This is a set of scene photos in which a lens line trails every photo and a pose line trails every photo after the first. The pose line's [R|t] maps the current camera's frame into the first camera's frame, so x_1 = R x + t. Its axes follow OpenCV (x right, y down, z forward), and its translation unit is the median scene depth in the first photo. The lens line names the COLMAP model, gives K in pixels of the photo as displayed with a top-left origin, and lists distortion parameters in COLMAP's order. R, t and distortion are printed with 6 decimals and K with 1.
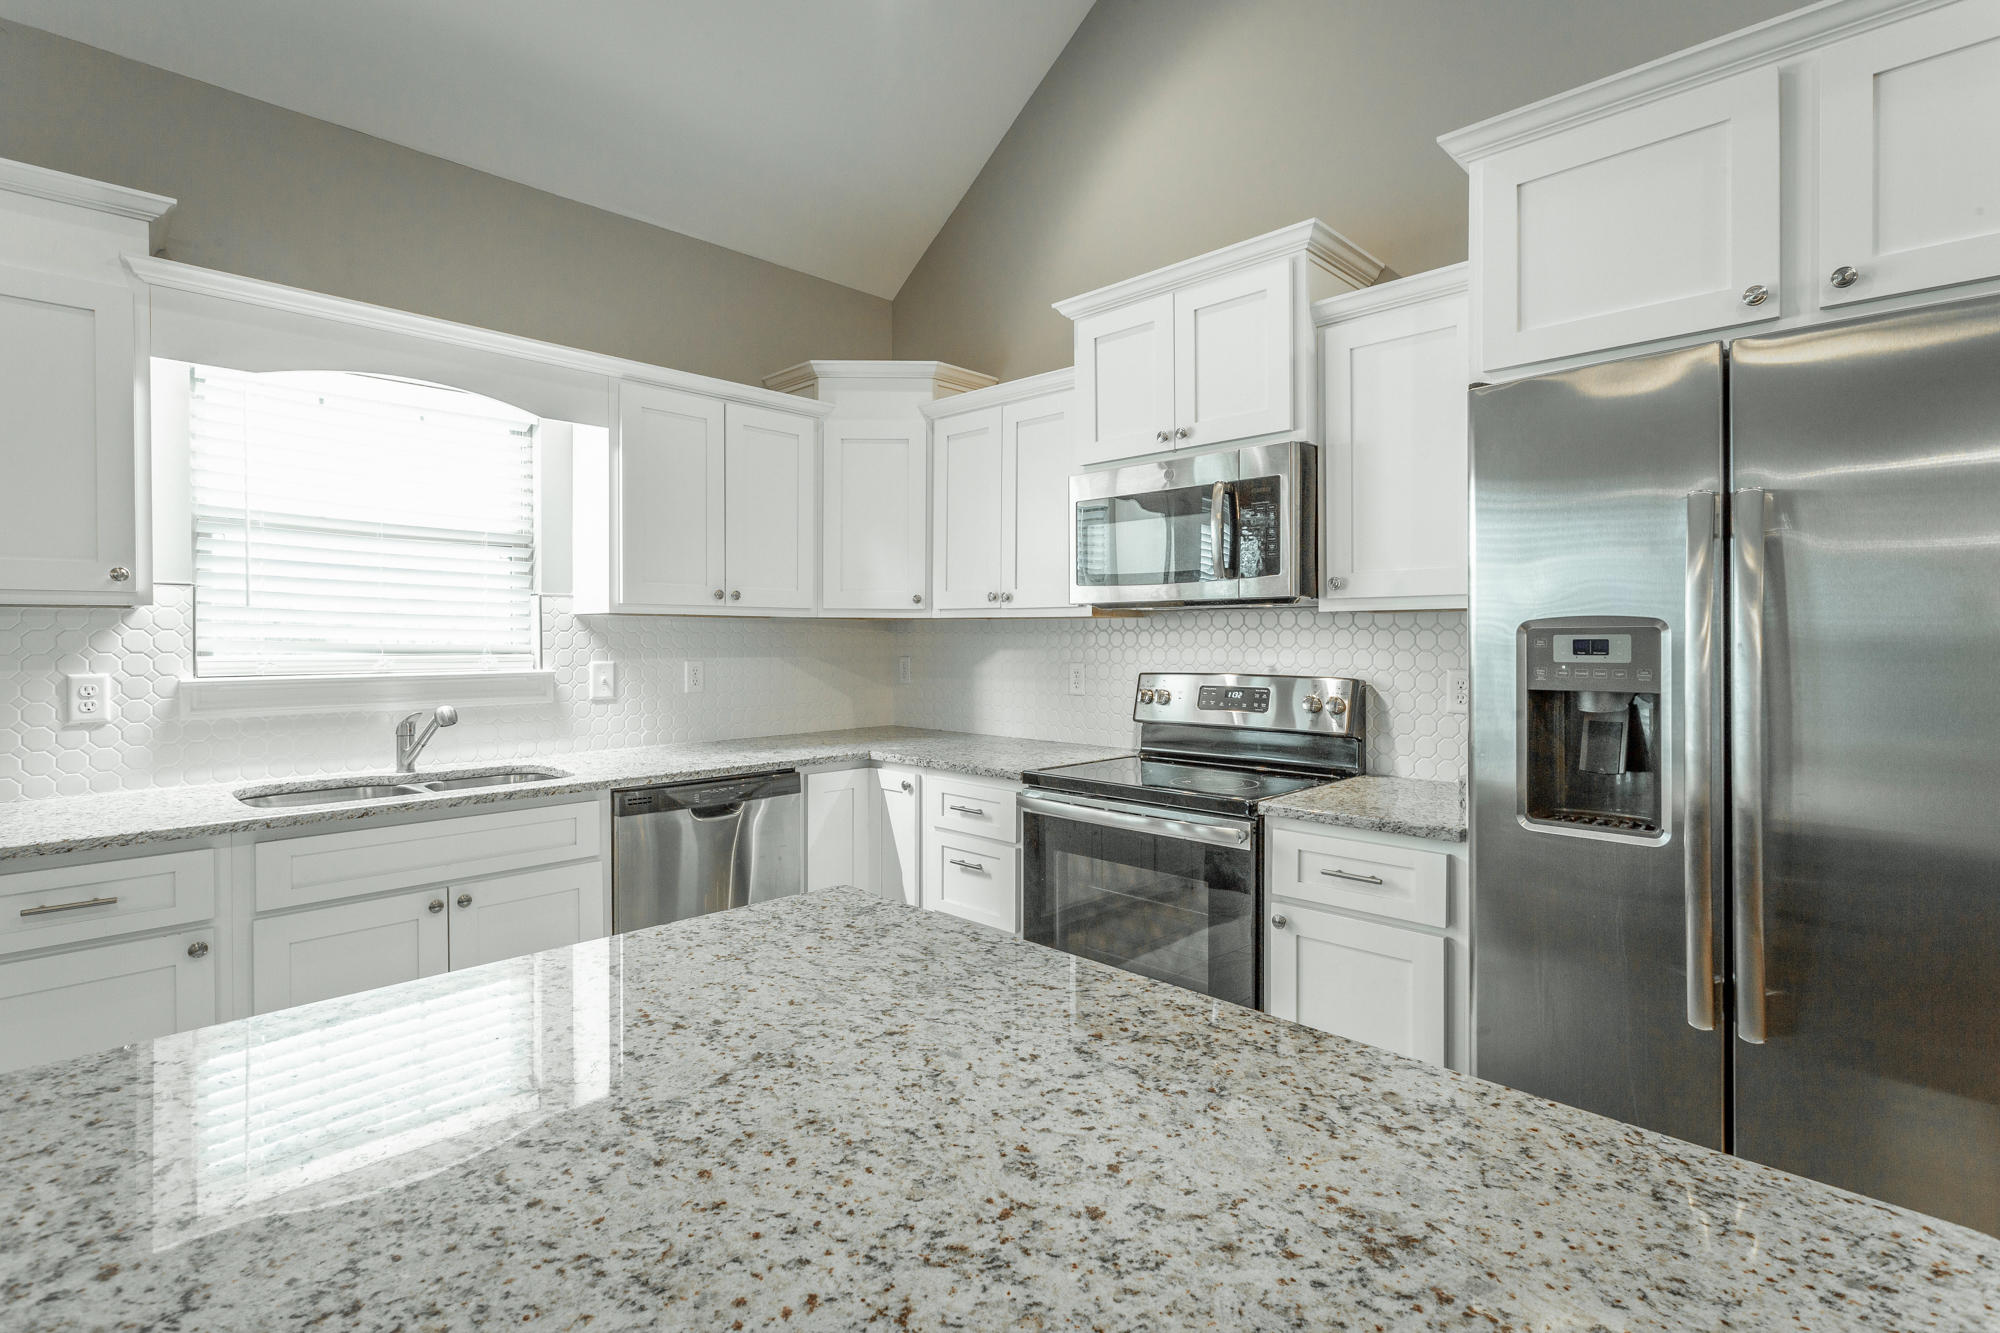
lens RADIAL K [[951.9, 0, 995.4], [0, 951.9, 639.1], [0, 0, 1]] dist [-0.000735, 0.001113]
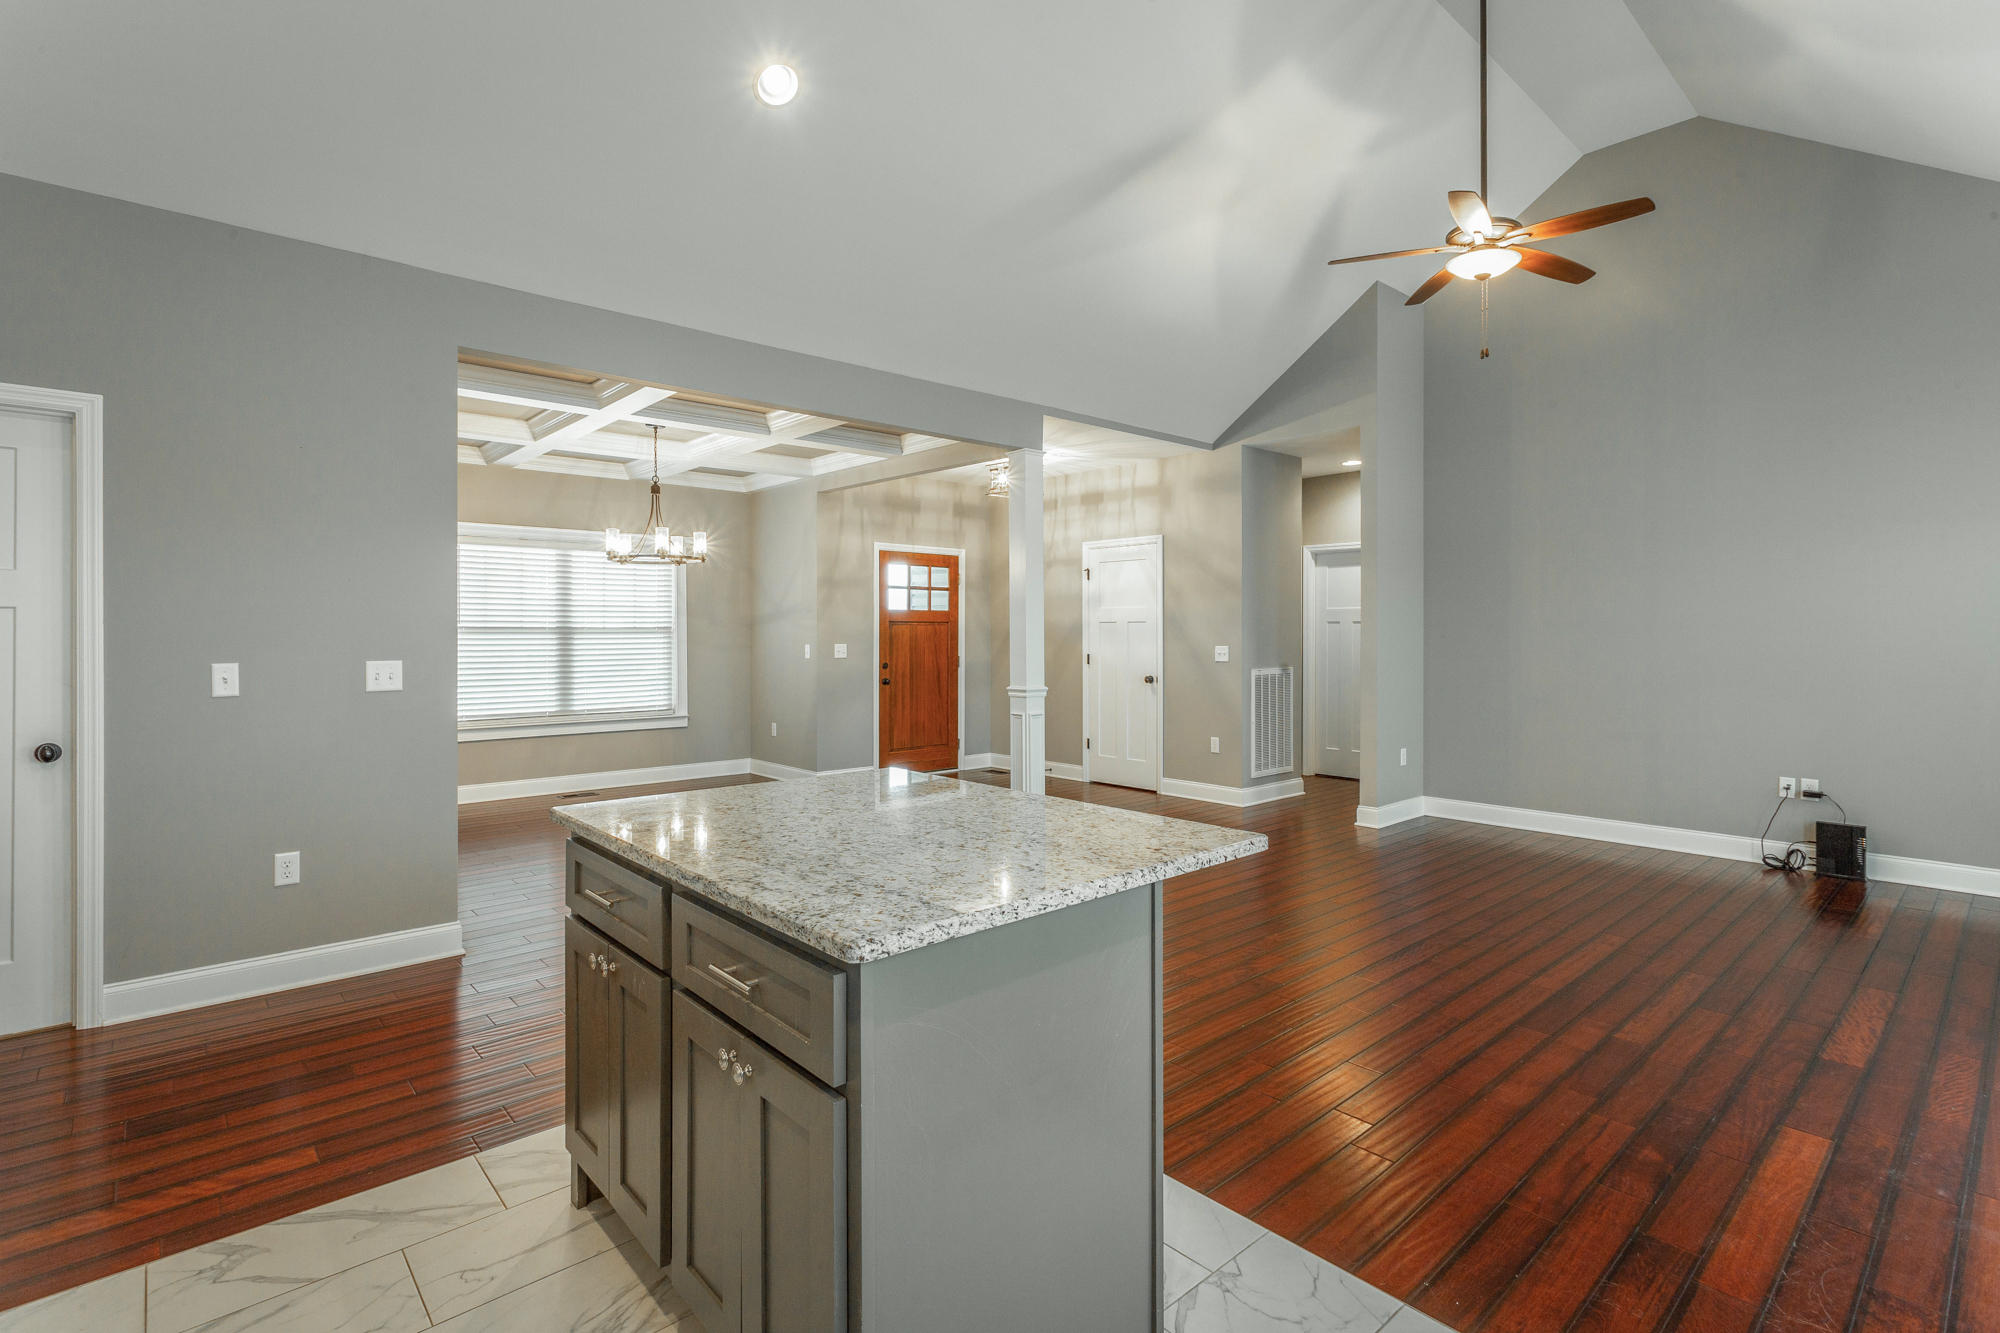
lens RADIAL K [[951.9, 0, 996.0], [0, 951.9, 630.2], [0, 0, 1]] dist [-0.000735, 0.001113]
pose [[-0.997834, 0.003751, 0.065678, -0.185854], [0.003789, 0.999993, 0.000454, -0.004224], [-0.065676, 0.000702, -0.997841, 1.005223]]
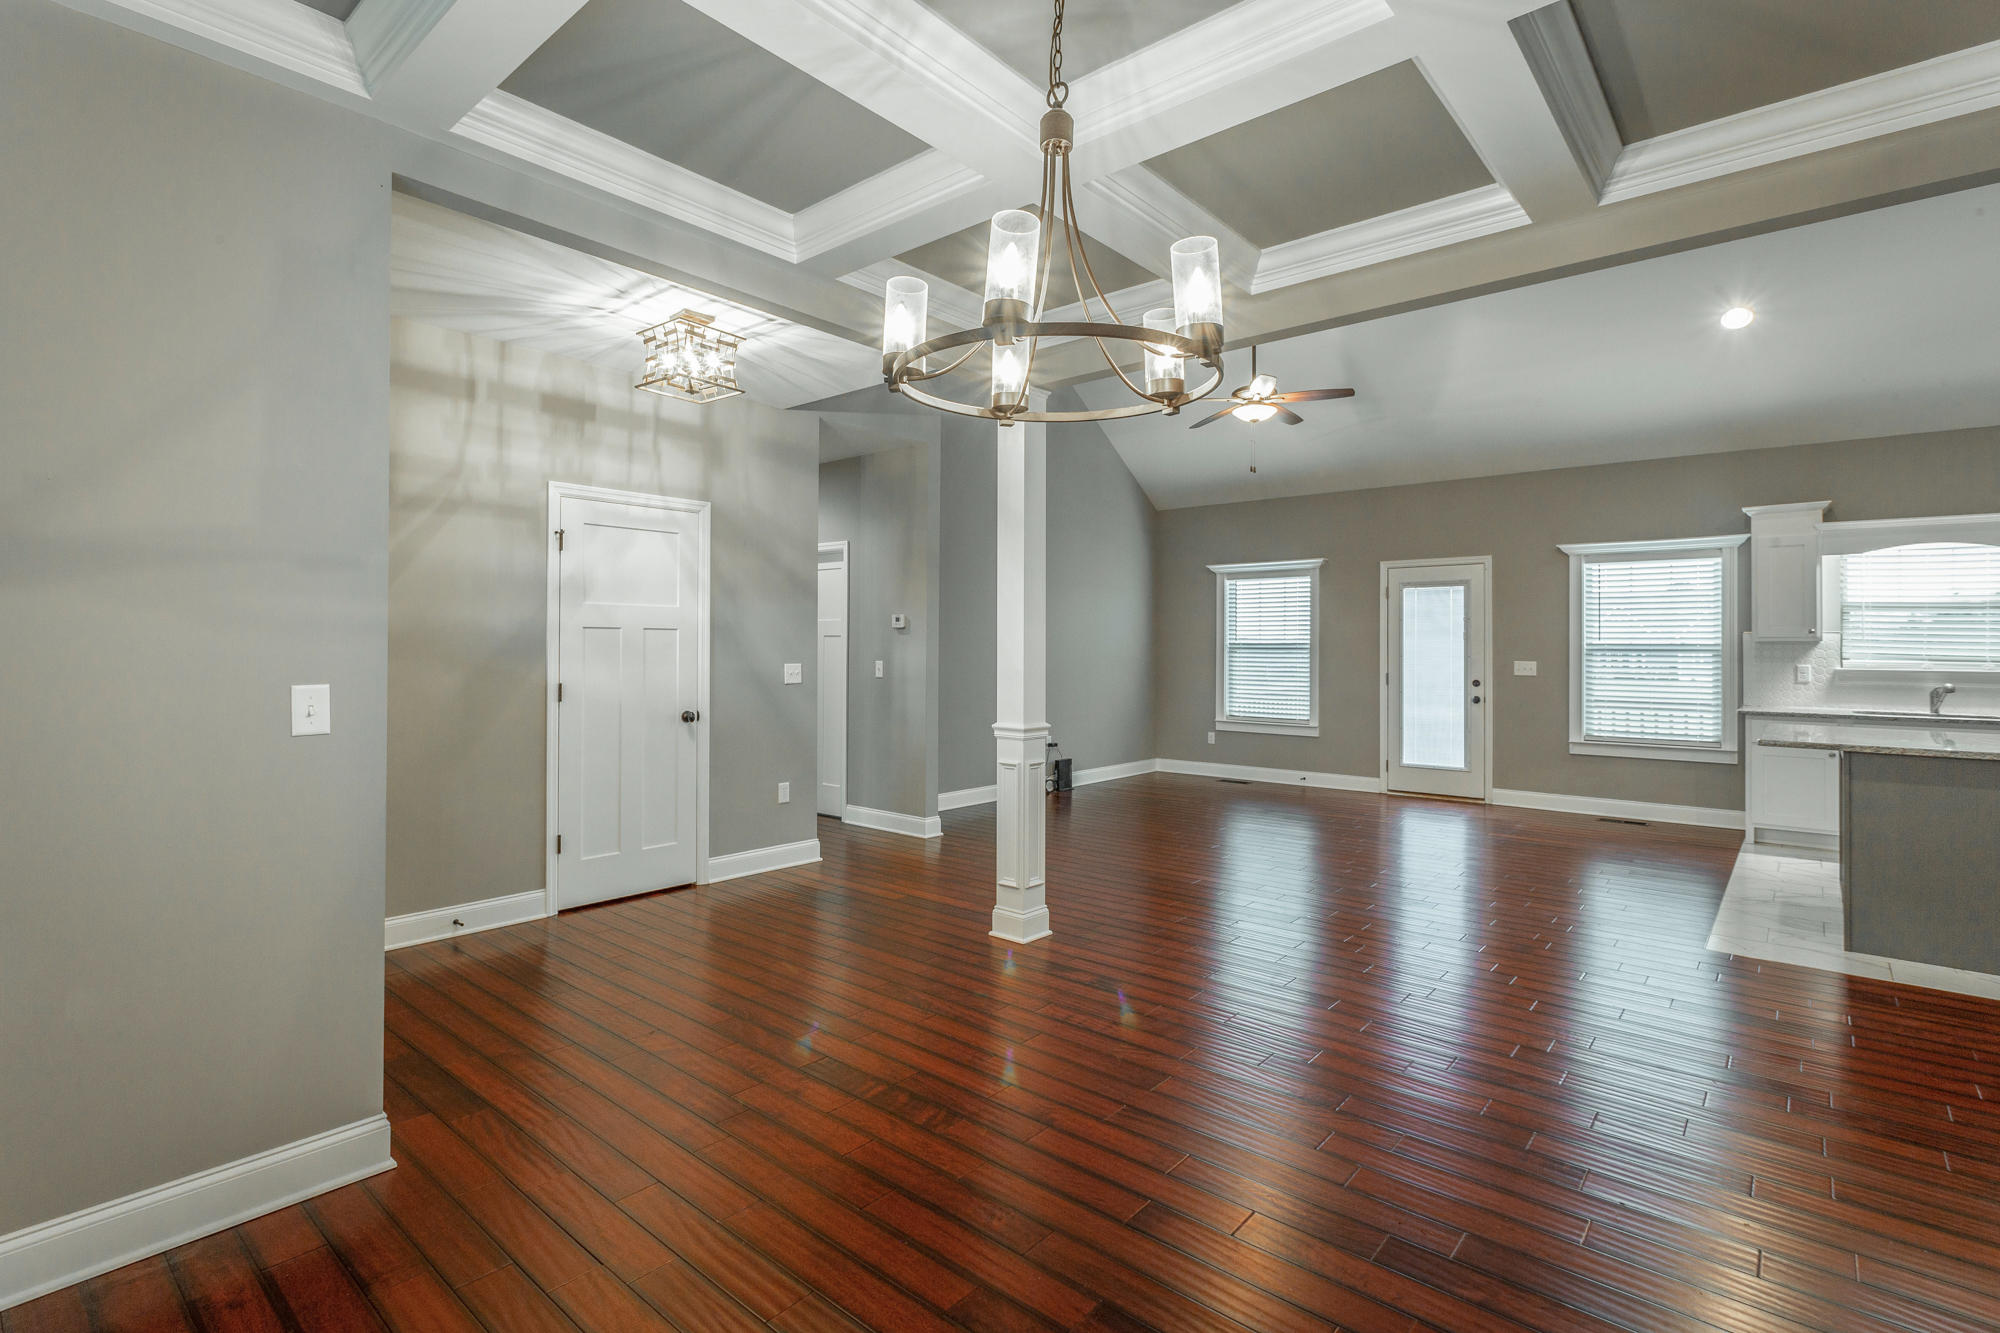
lens RADIAL K [[951.9, 0, 1009.6], [0, 951.9, 643.2], [0, 0, 1]] dist [-0.000735, 0.001113]
pose [[0.078084, -0.001231, -0.996946, 1.456773], [-0.009068, 0.999957, -0.001945, -0.001959], [0.996906, 0.009192, 0.078070, -1.362051]]
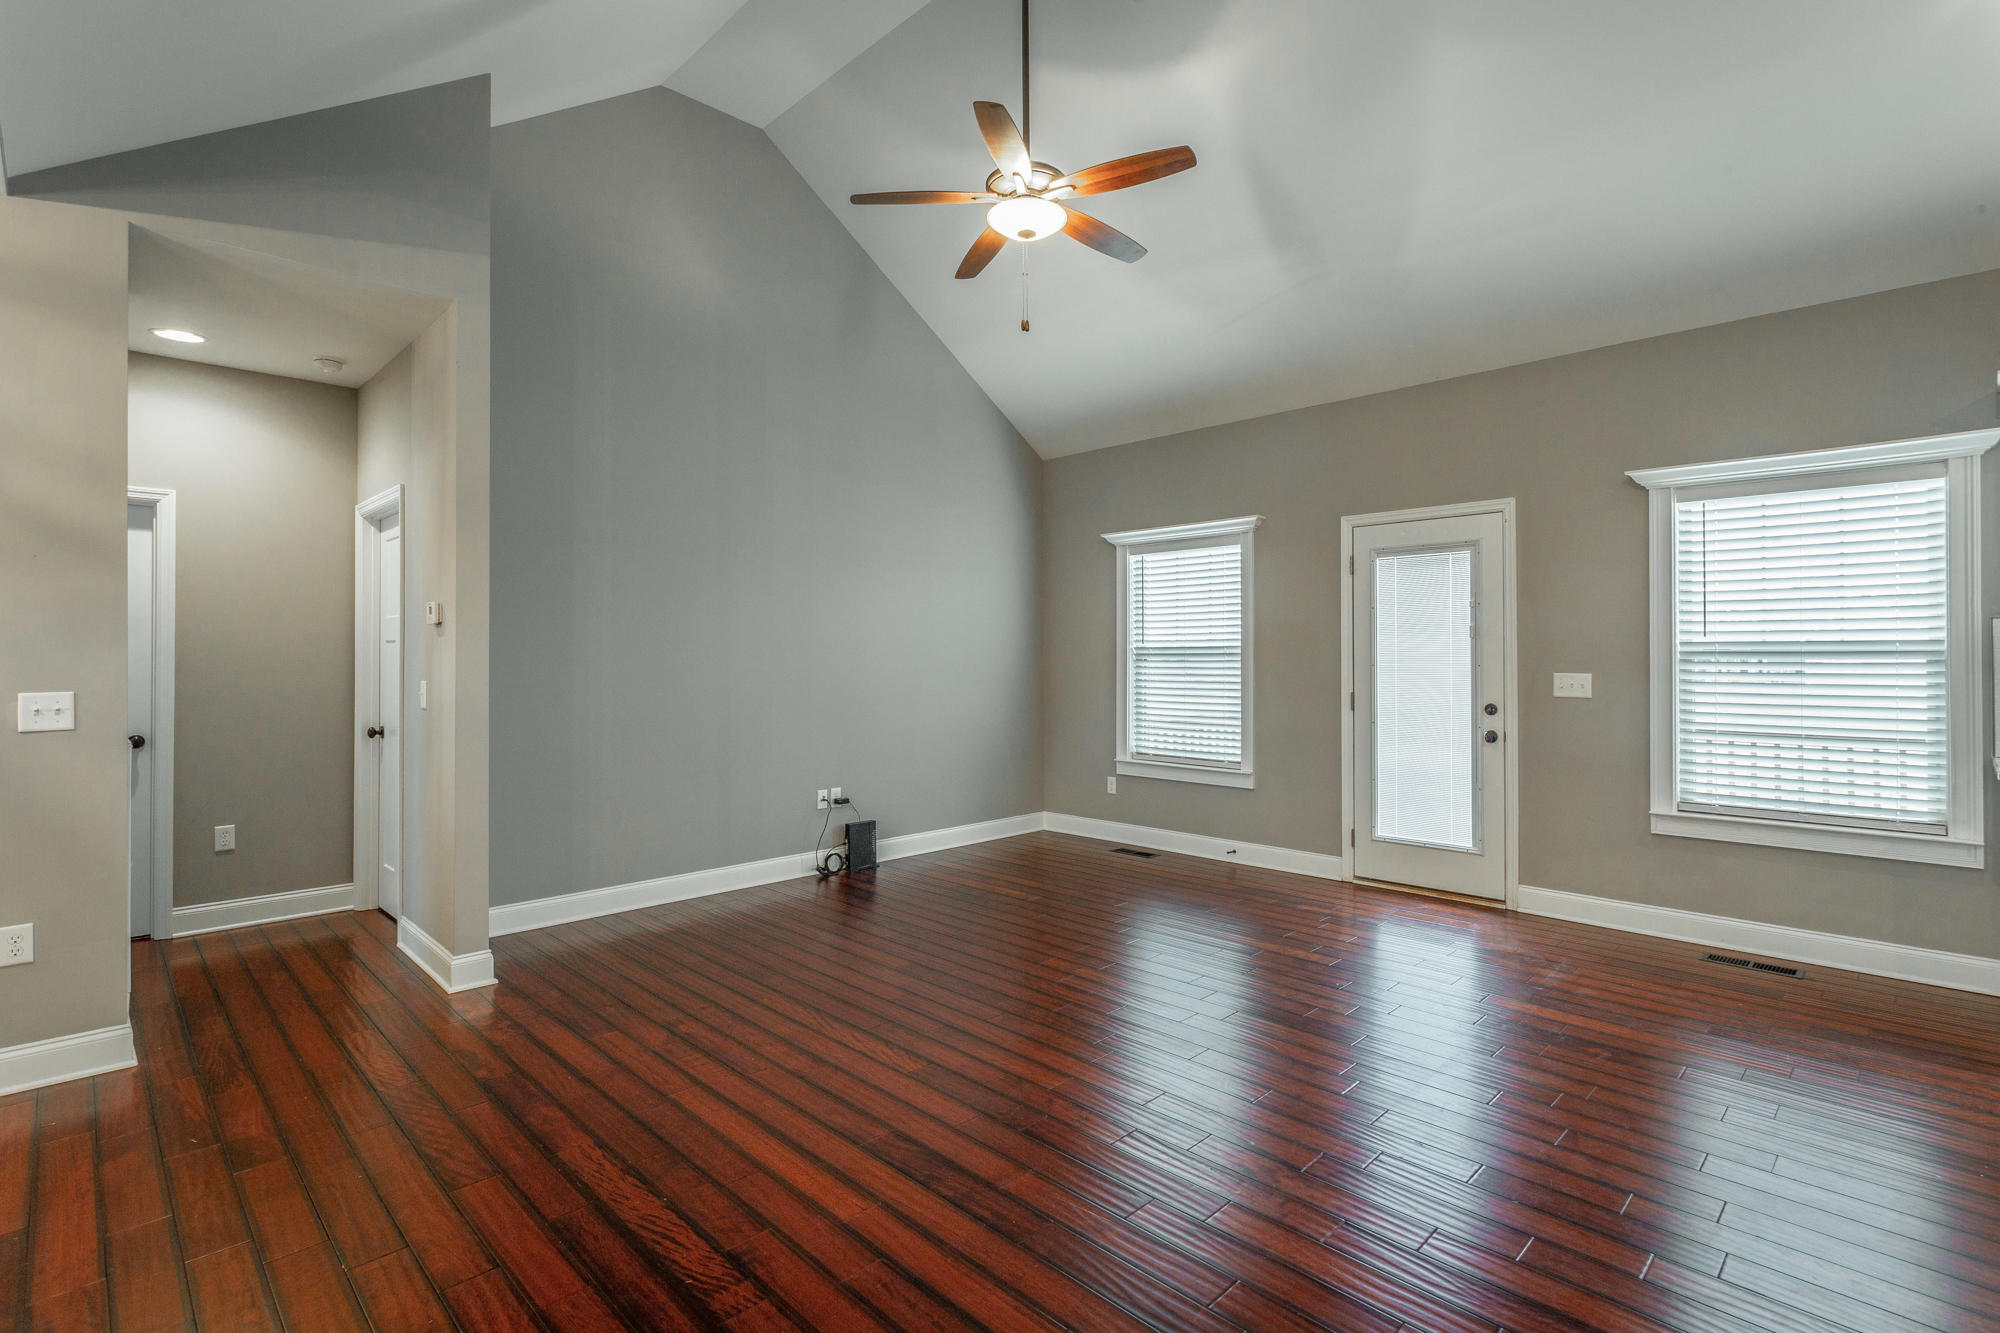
lens RADIAL K [[951.9, 0, 1004.4], [0, 951.9, 653.0], [0, 0, 1]] dist [-0.000735, 0.001113]
pose [[-0.008435, 0.000594, -0.999964, 0.433359], [-0.001798, 0.999998, 0.000609, -0.002465], [0.999963, 0.001803, -0.008434, -0.594080]]
